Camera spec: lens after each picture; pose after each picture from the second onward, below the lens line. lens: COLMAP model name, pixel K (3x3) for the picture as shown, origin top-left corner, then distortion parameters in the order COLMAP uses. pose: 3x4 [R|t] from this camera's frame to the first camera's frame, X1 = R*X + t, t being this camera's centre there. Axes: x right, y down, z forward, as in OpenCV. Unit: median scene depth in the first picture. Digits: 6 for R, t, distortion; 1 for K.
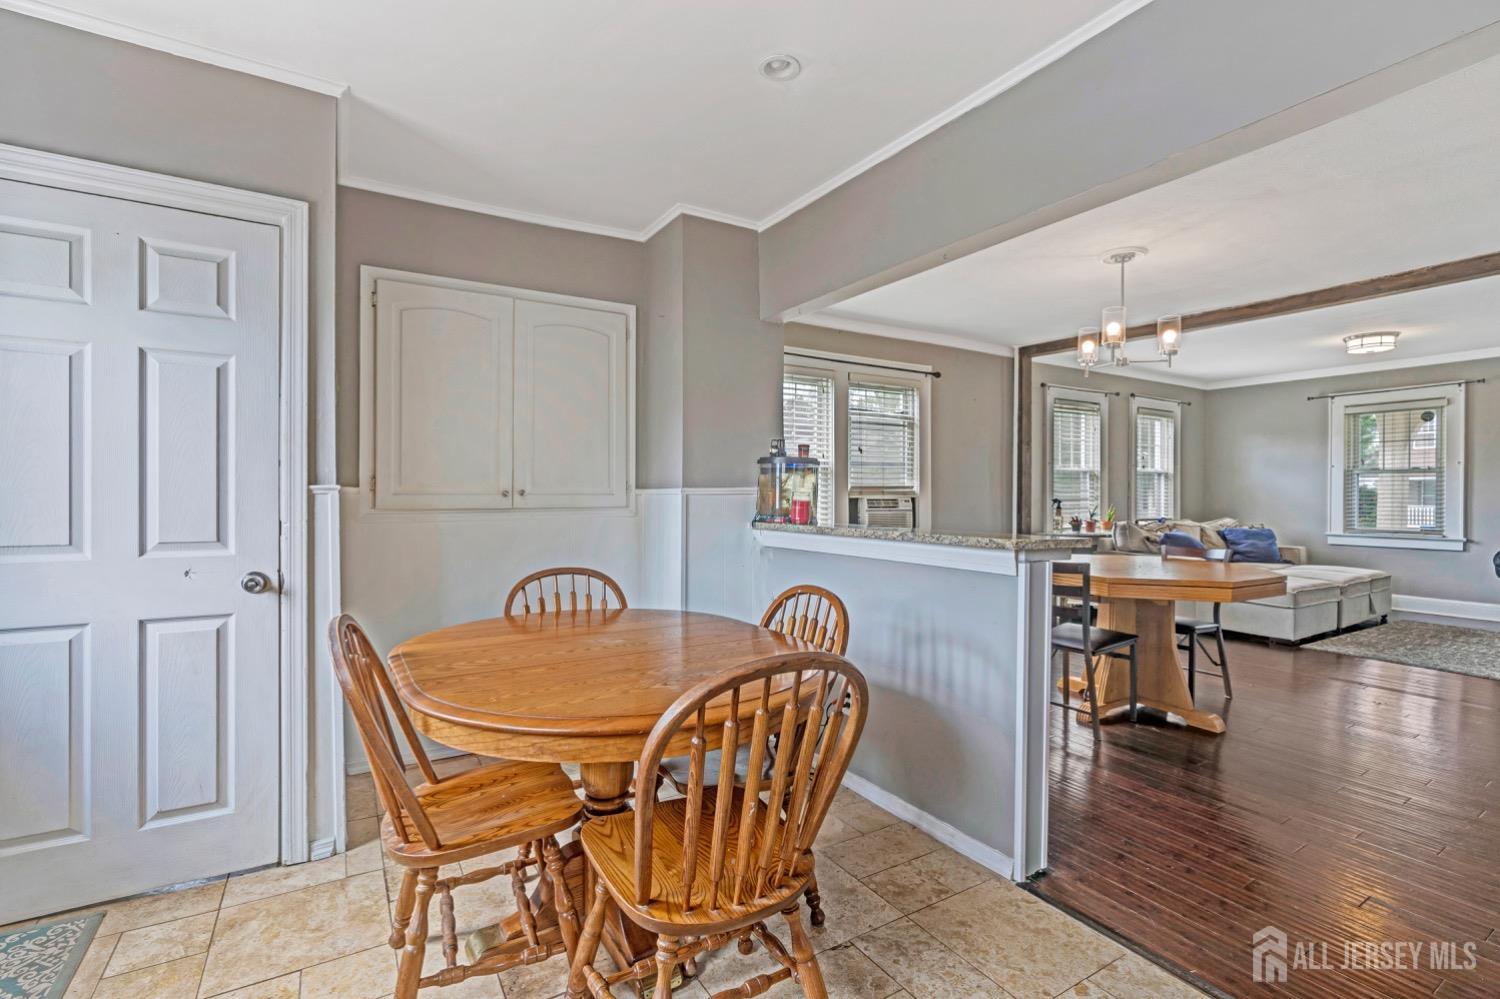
lens RADIAL K [[674.2, 0, 757.6], [0, 674.2, 500.3], [0, 0, 1]] dist [-0.005238, 0.002618]
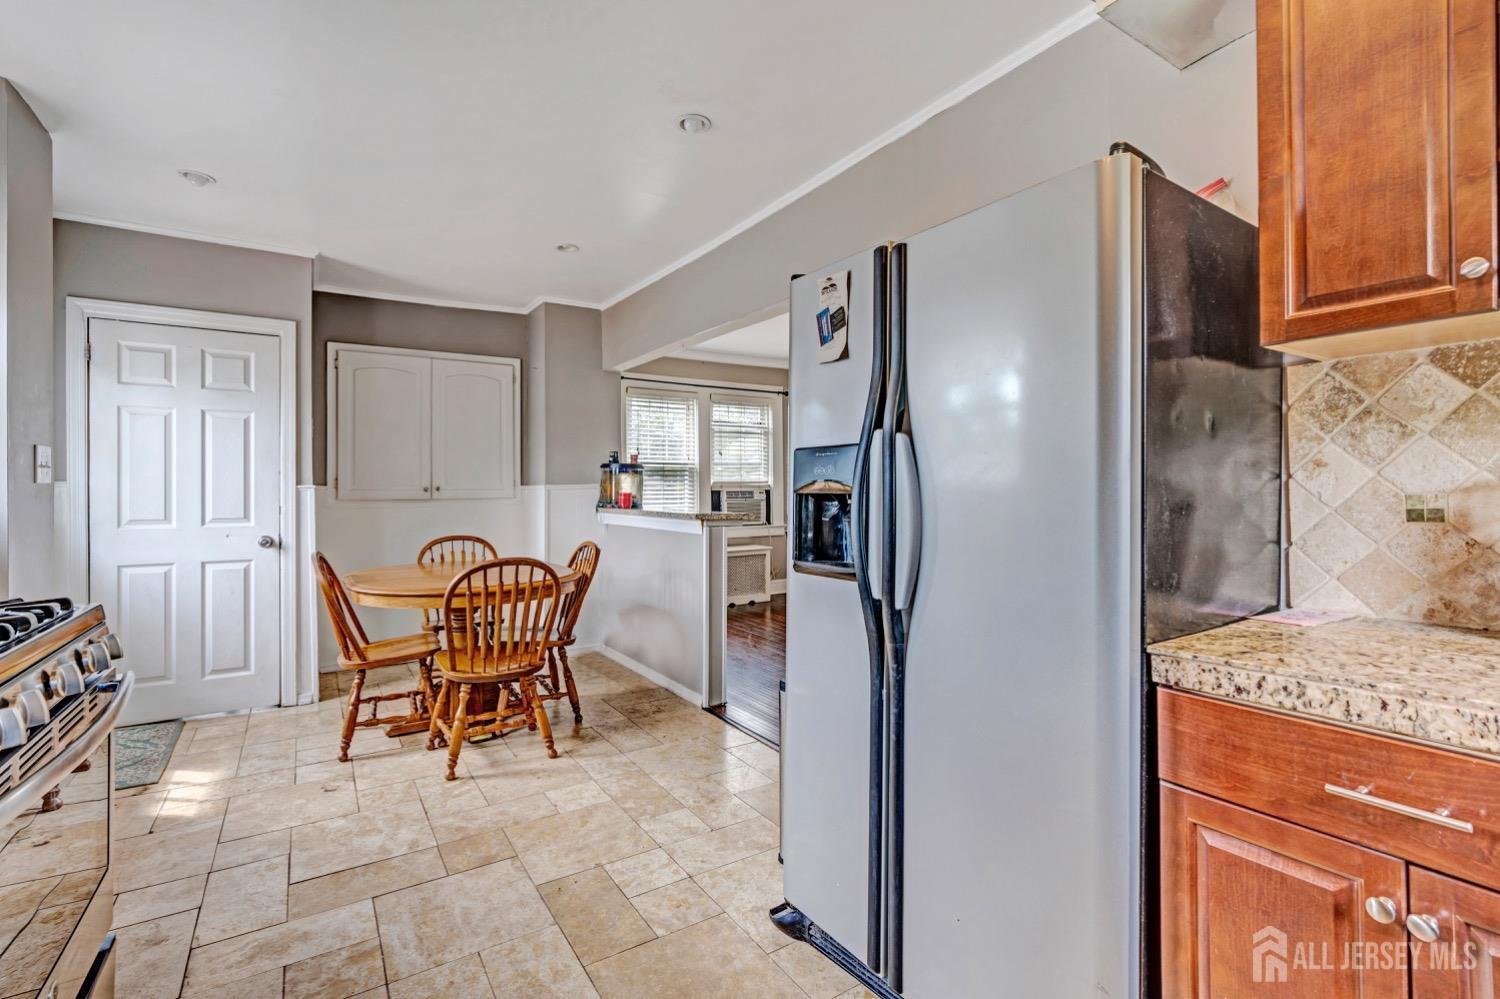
lens RADIAL K [[674.2, 0, 748.4], [0, 674.2, 490.1], [0, 0, 1]] dist [-0.005238, 0.002618]
pose [[0.999777, -0.006610, 0.020043, 0.193718], [0.006707, 0.999966, -0.004760, 0.002376], [-0.020011, 0.004894, 0.999788, -0.317640]]
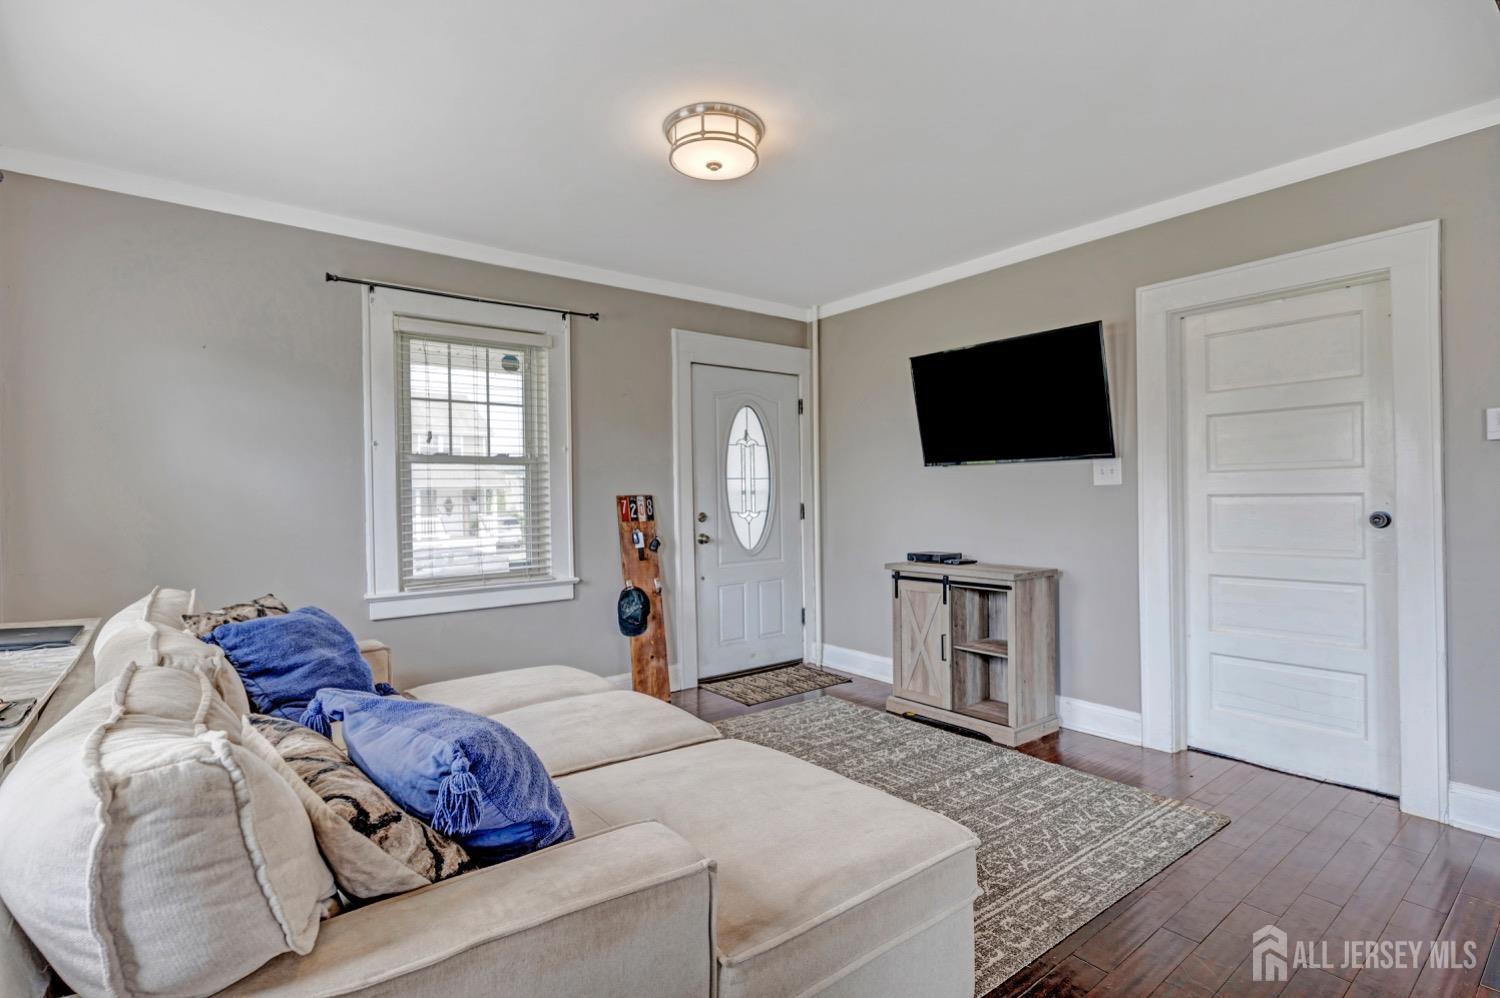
lens RADIAL K [[711.9, 0, 739.7], [0, 711.9, 501.7], [0, 0, 1]] dist [-0.013503, 0.005030]
pose [[-0.108317, -0.003119, 0.994112, 0.529378], [0.025933, 0.999646, 0.005962, -0.012563], [-0.993778, 0.026426, -0.108197, 1.179462]]
